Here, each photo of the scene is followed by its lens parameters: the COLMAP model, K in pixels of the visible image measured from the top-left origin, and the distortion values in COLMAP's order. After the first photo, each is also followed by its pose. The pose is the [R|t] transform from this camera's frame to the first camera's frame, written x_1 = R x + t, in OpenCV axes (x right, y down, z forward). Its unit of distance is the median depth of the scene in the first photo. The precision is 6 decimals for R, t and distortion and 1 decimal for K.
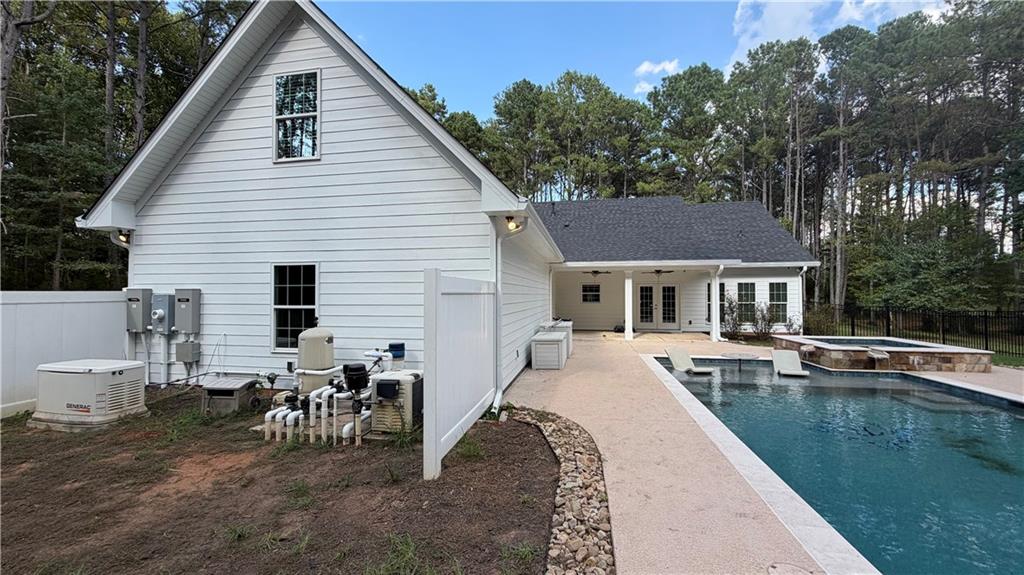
lens RADIAL K [[408.6, 0, 510.8], [0, 408.6, 290.2], [0, 0, 1]] dist [-0.000526, -0.000284]
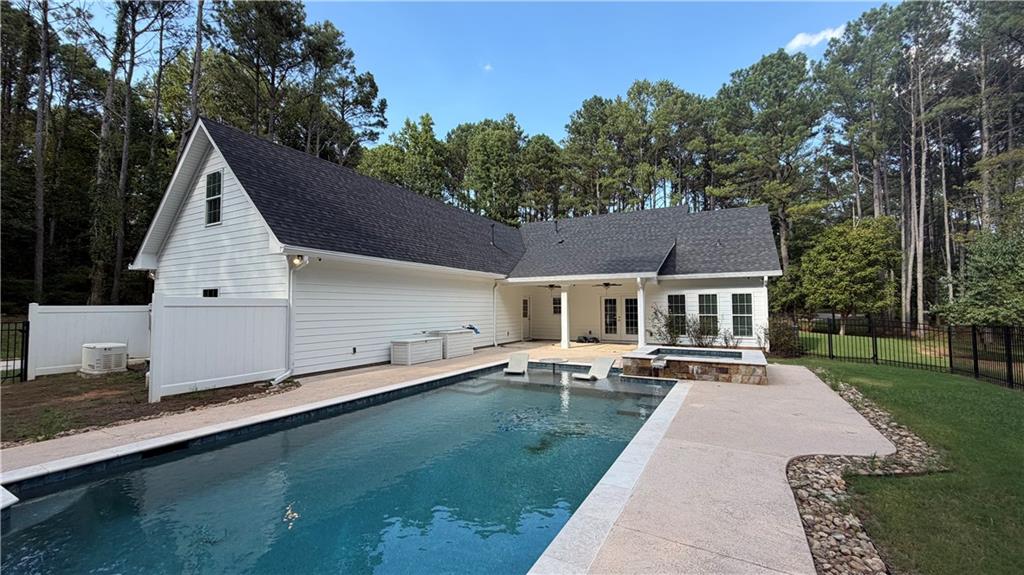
lens RADIAL K [[408.6, 0, 509.9], [0, 408.6, 291.5], [0, 0, 1]] dist [-0.000526, -0.000284]
pose [[0.949871, -0.013798, -0.312338, 0.441041], [0.005136, 0.999579, -0.028540, 0.000327], [0.312601, 0.025506, 0.949542, -0.068255]]
